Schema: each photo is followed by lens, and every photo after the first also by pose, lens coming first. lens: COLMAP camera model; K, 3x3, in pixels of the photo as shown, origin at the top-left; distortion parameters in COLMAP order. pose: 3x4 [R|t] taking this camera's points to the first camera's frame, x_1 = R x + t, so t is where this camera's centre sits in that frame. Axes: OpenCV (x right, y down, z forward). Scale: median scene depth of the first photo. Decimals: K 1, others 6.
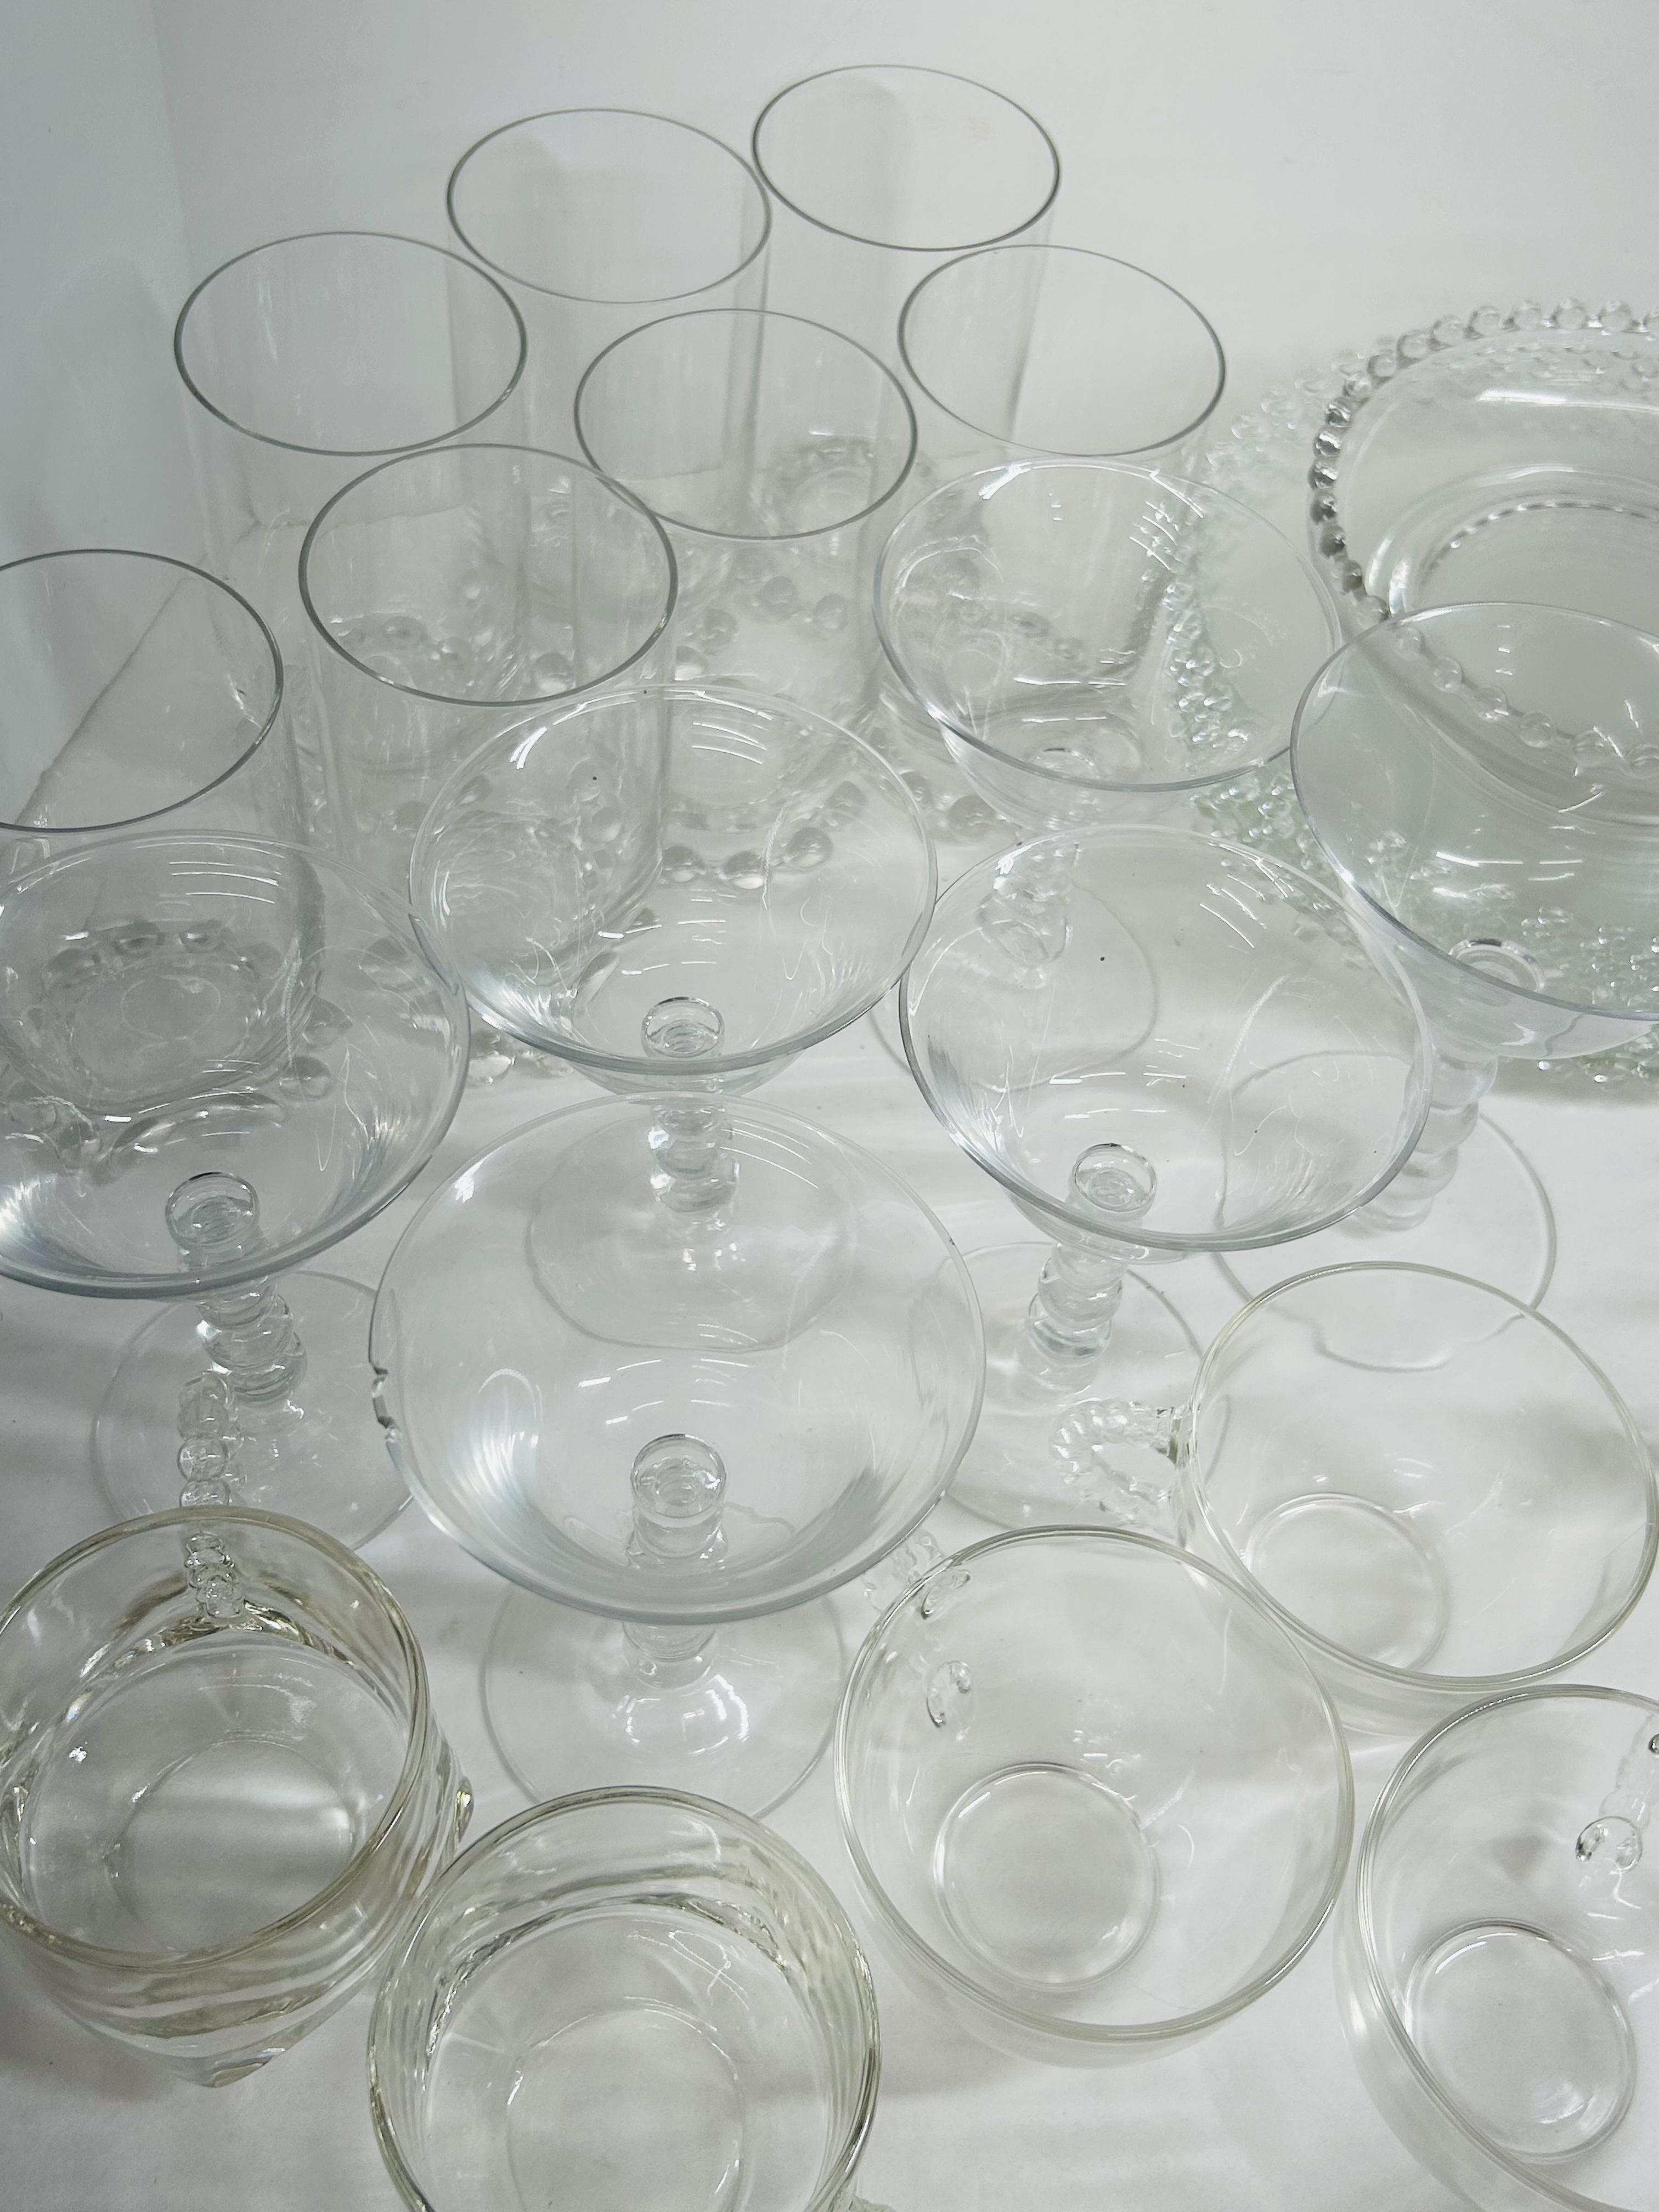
lens RADIAL K [[2275.6, 0, 828.8], [0, 2275.6, 1105.4], [0, 0, 1]] dist [0.036510, 0.000000]
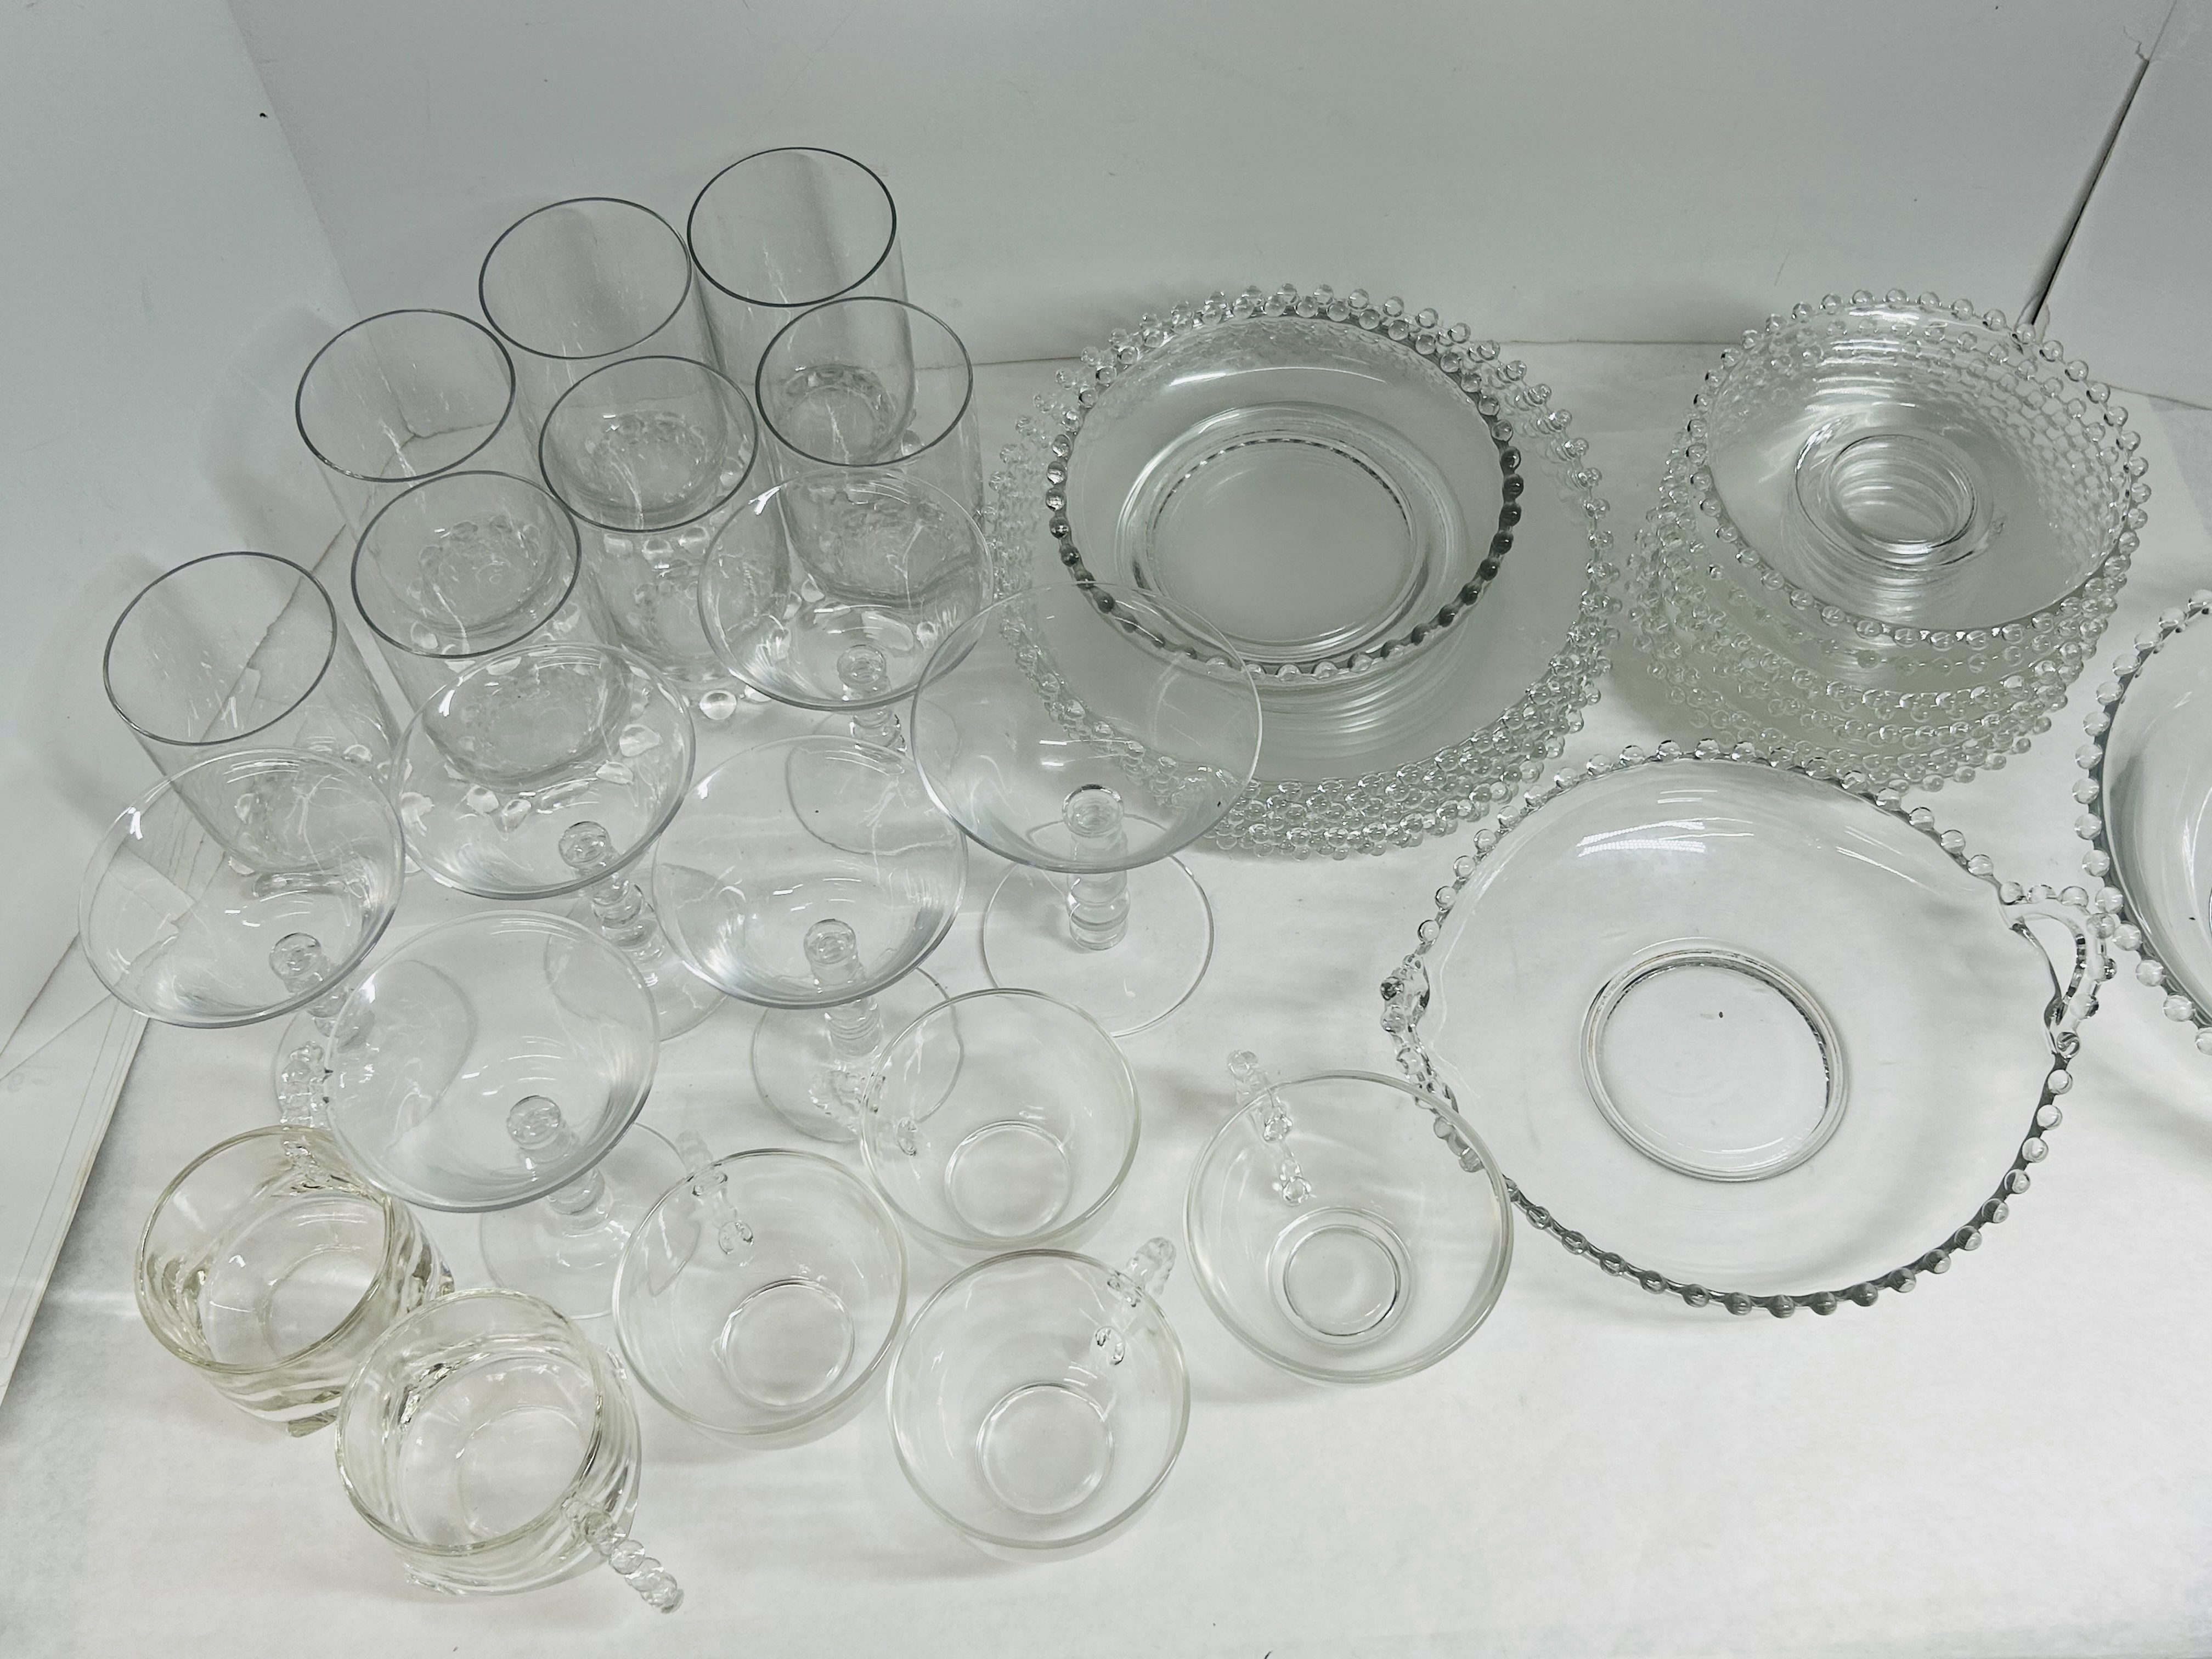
lens RADIAL K [[2275.6, 0, 1094.2], [0, 2275.6, 822.8], [0, 0, 1]] dist [0.036510, 0.000000]
pose [[0.992488, 0.015977, -0.121297, 0.498385], [-0.005410, 0.996198, 0.086947, -0.189904], [0.122225, -0.085638, 0.988801, -0.587079]]
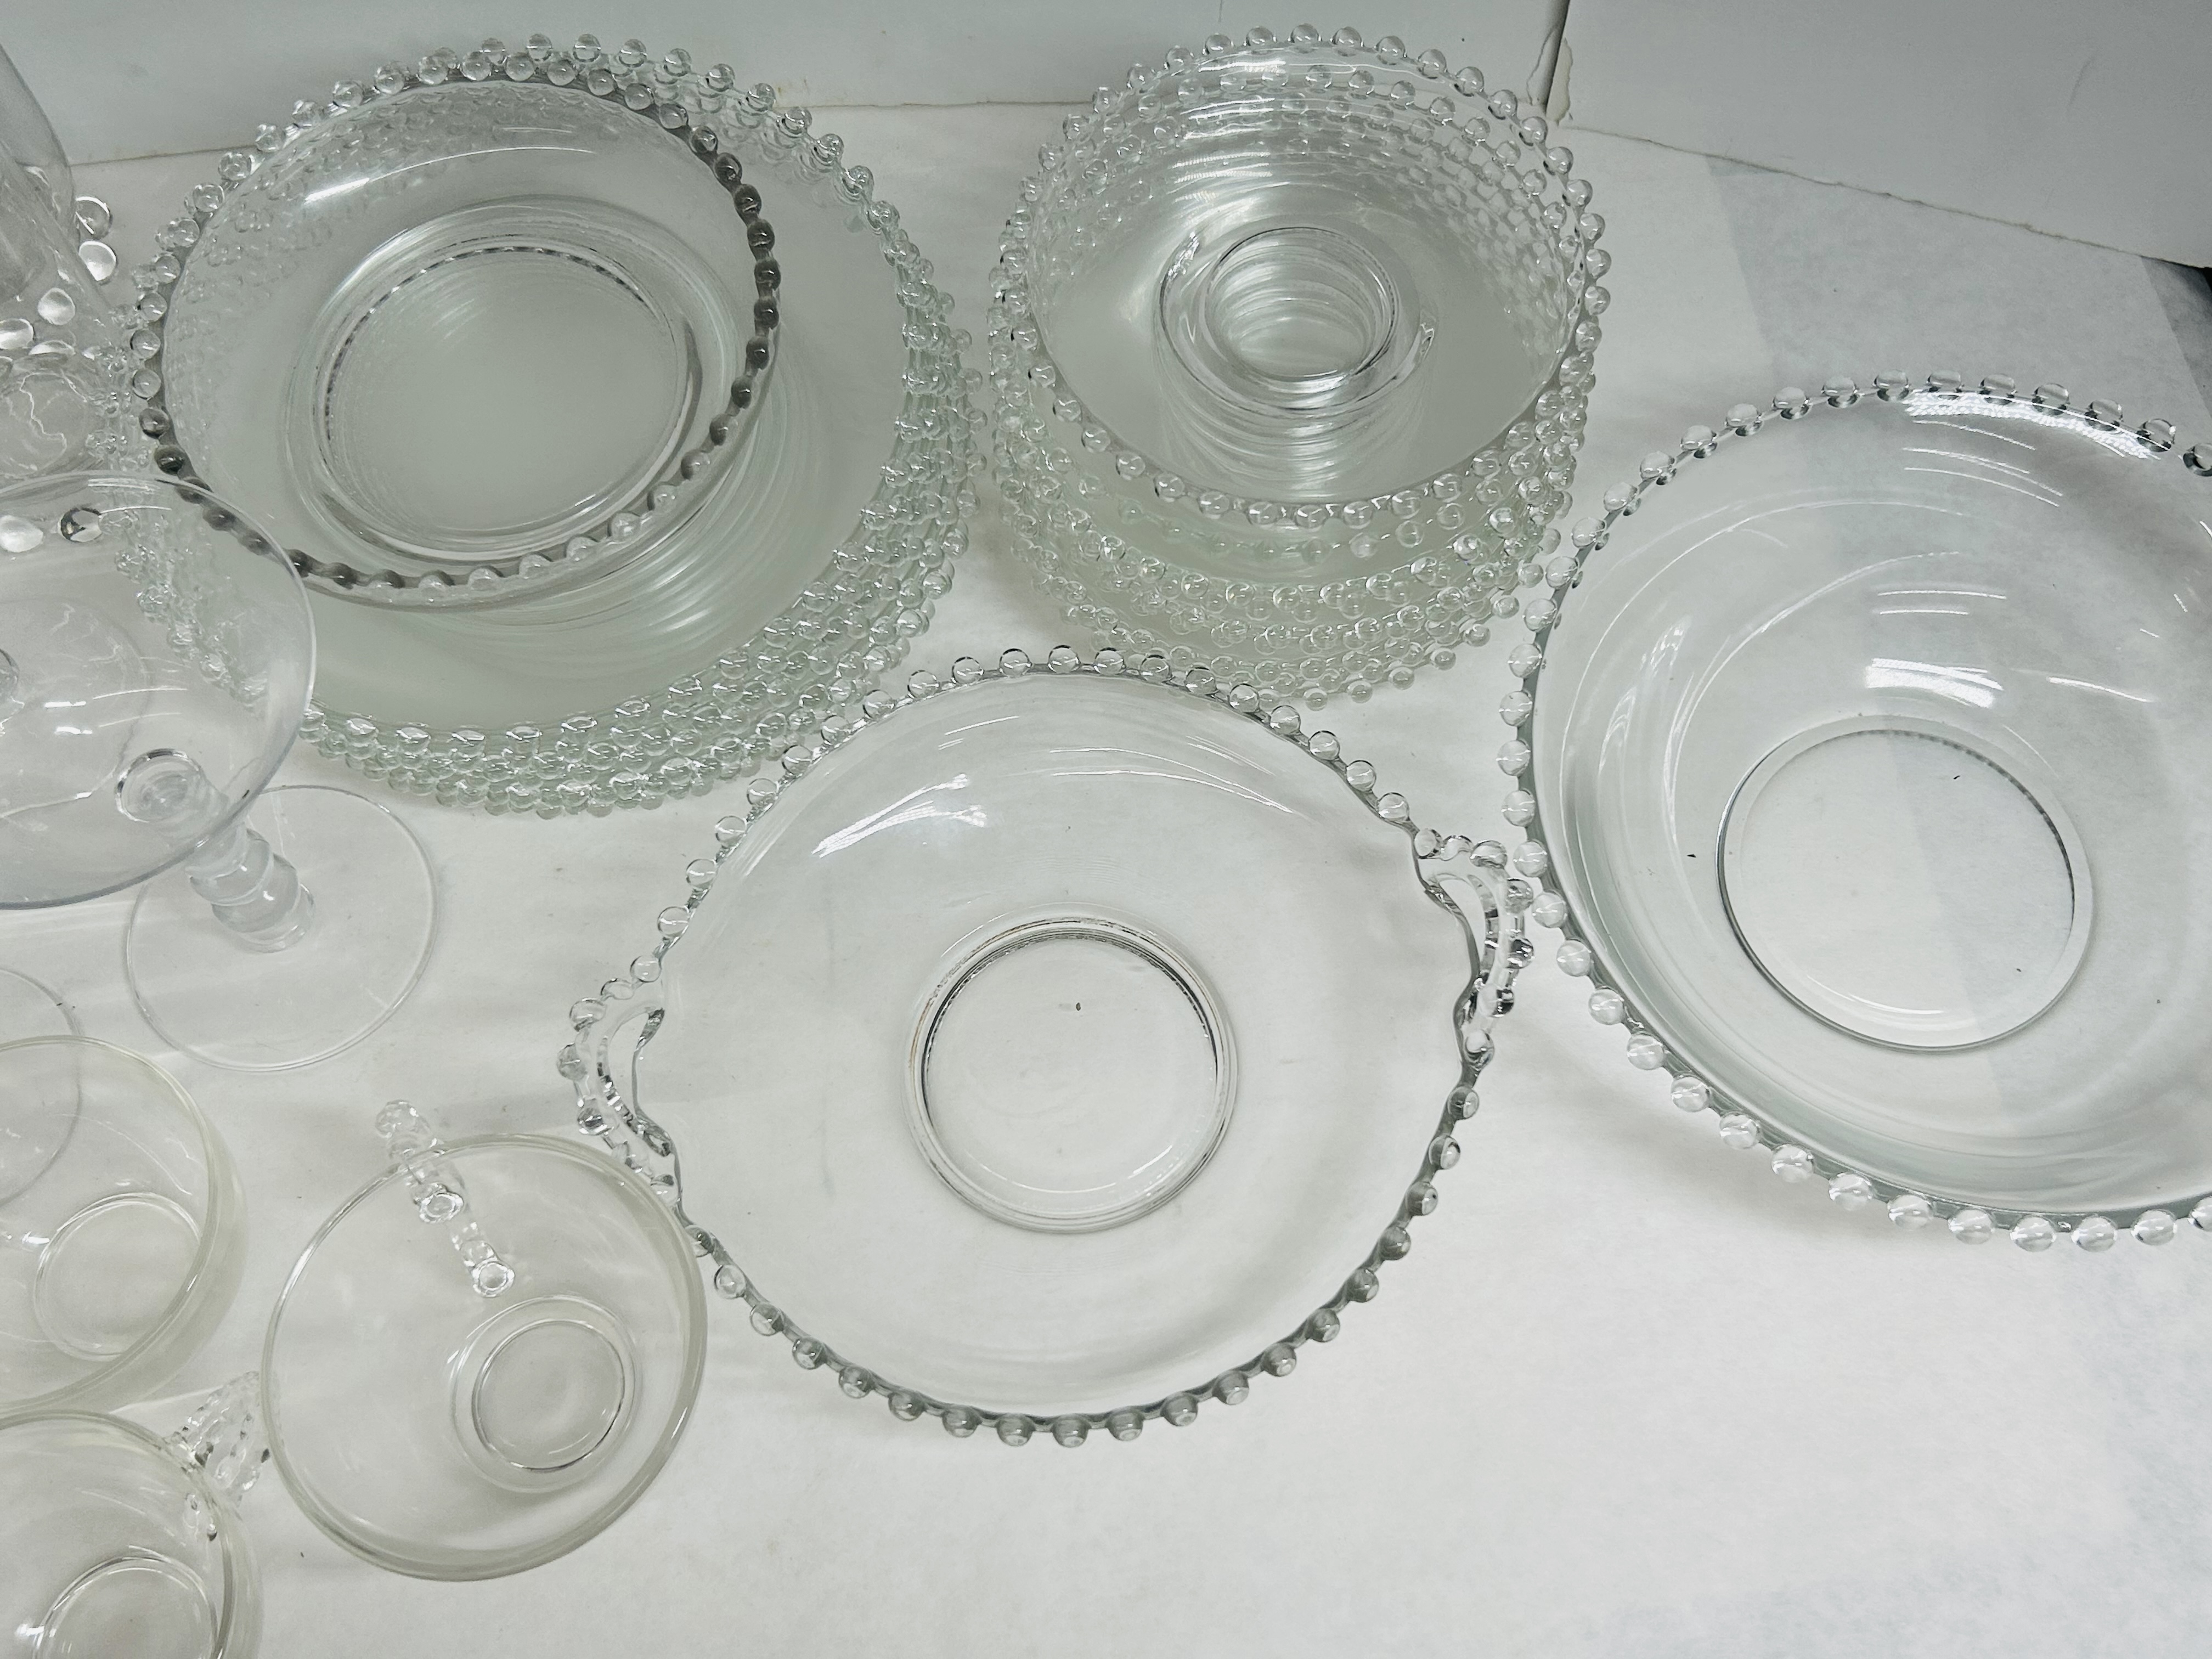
lens RADIAL K [[2275.6, 0, 1118.1], [0, 2275.6, 843.7], [0, 0, 1]] dist [0.036510, 0.000000]
pose [[0.996506, -0.010043, -0.082921, 0.896779], [0.026146, 0.980359, 0.195480, -0.249145], [0.079329, -0.196965, 0.977196, -0.104953]]
